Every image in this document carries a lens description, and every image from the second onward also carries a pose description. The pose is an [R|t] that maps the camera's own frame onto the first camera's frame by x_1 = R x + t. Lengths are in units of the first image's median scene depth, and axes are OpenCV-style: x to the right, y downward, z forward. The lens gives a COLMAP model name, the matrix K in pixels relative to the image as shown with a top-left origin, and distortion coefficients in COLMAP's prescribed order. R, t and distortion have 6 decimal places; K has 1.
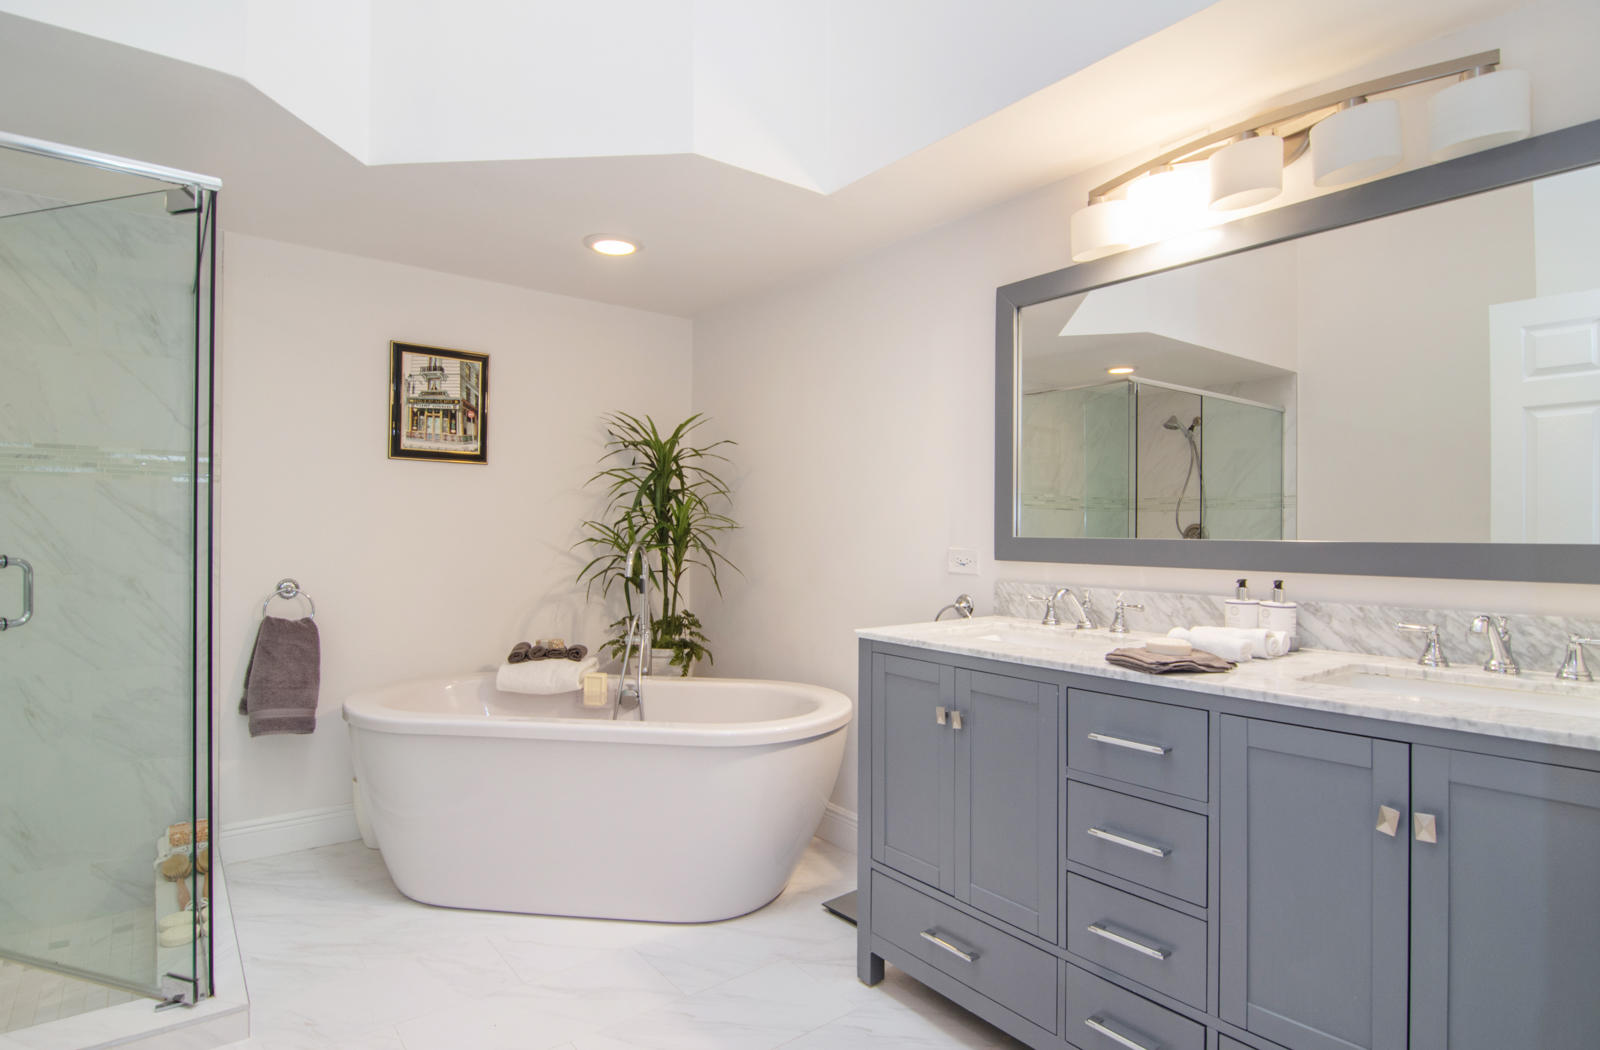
lens RADIAL K [[825.1, 0, 803.1], [0, 825.1, 535.1], [0, 0, 1]] dist [-0.020798, -0.000020]
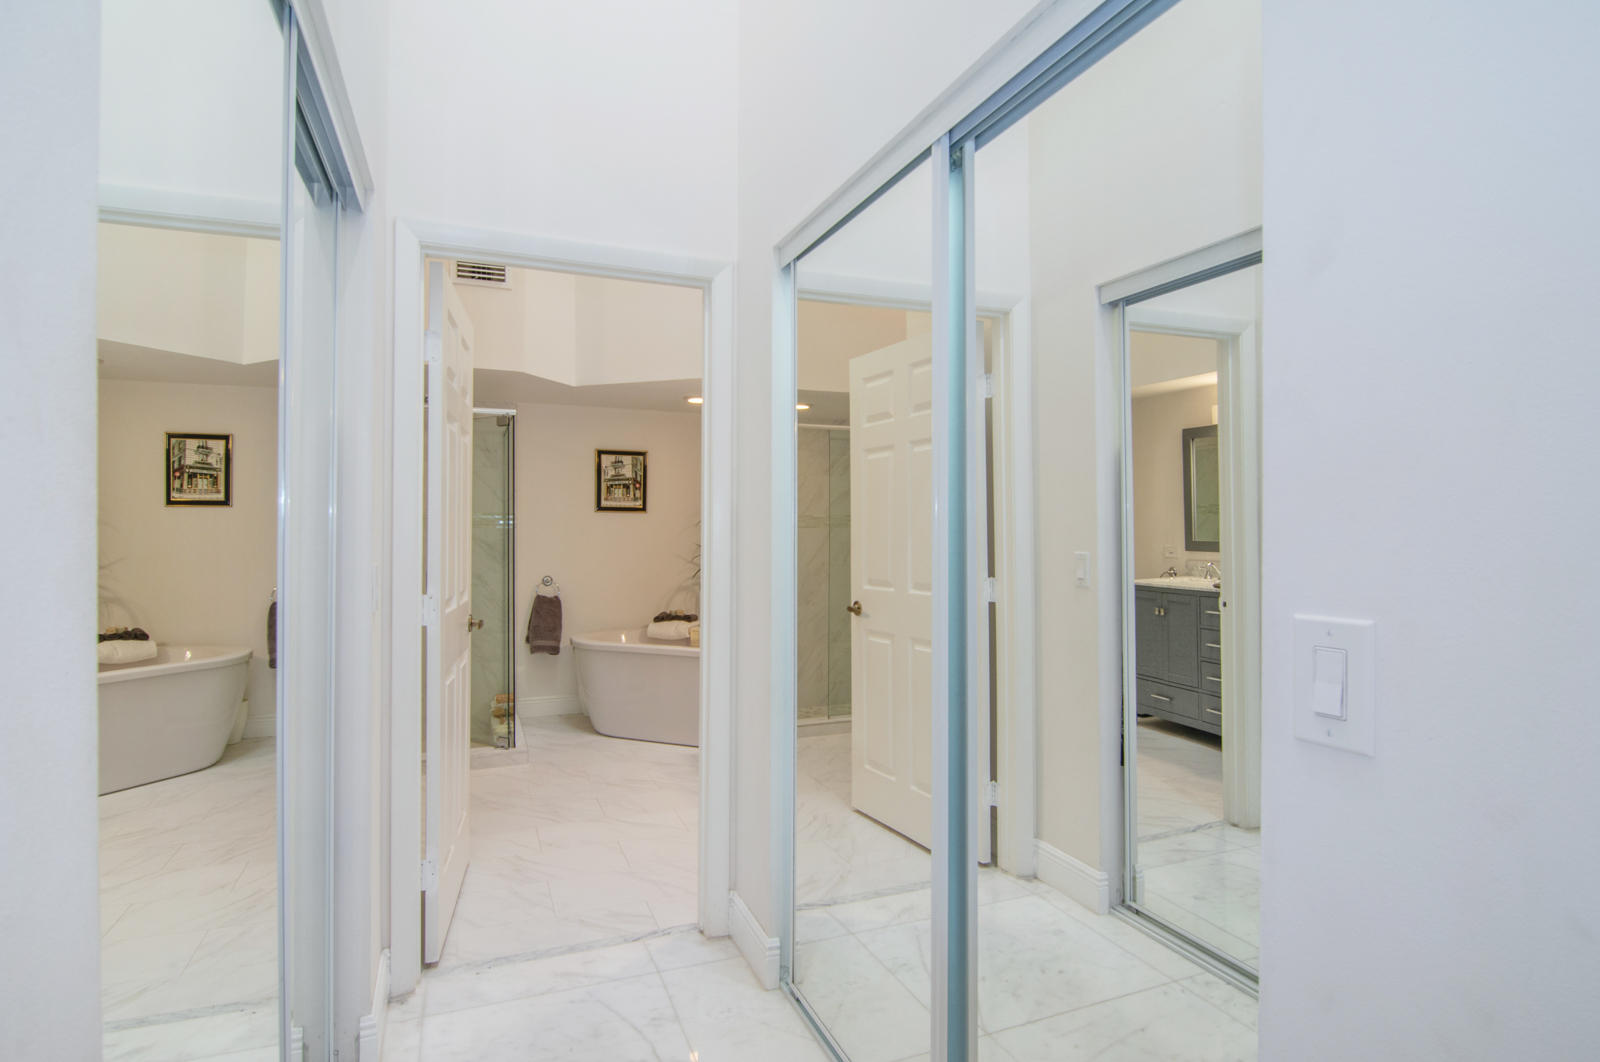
lens RADIAL K [[822.7, 0, 800.0], [0, 822.7, 531.0], [0, 0, 1]] dist [-0.001111, -0.017668]
pose [[0.959413, -0.007050, -0.281917, 0.468196], [0.006762, 0.999975, -0.001993, -0.042268], [0.281924, 0.000006, 0.959437, -0.664710]]
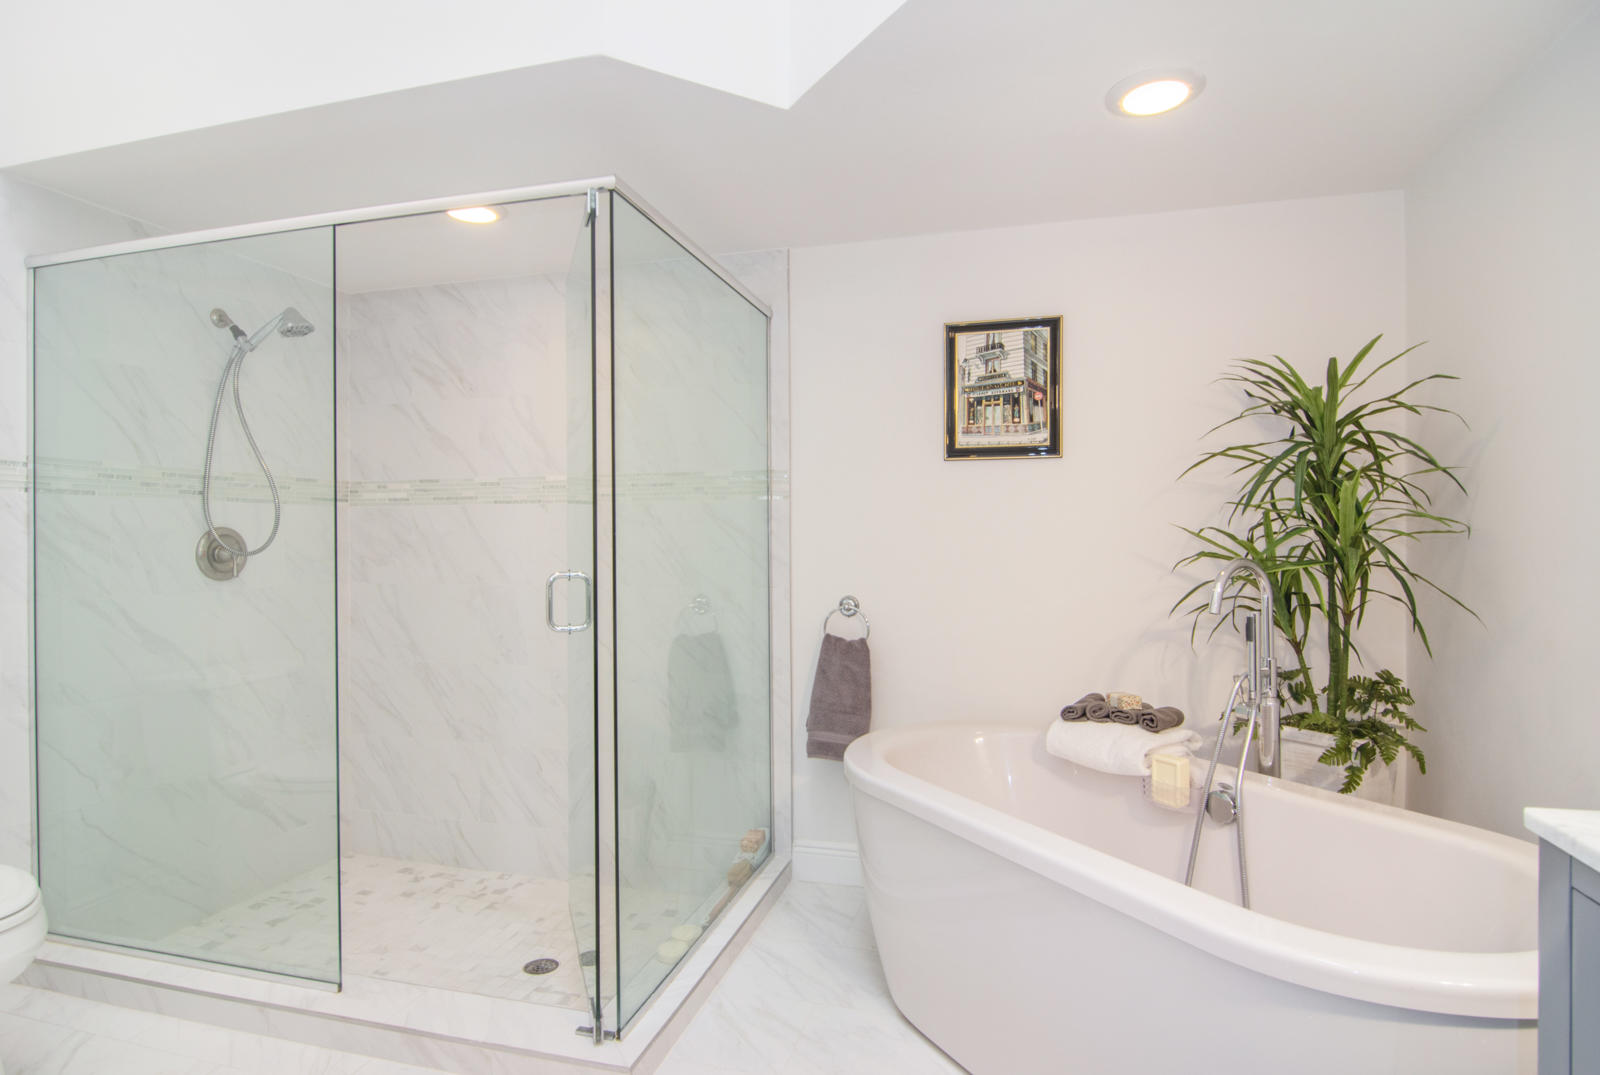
lens RADIAL K [[840.3, 0, 798.1], [0, 840.3, 542.9], [0, 0, 1]] dist [-0.000112, -0.000959]
pose [[0.594638, -0.010193, -0.803929, 0.112225], [0.008158, 0.999945, -0.006644, -0.001888], [0.803952, -0.002607, 0.594688, 0.345784]]
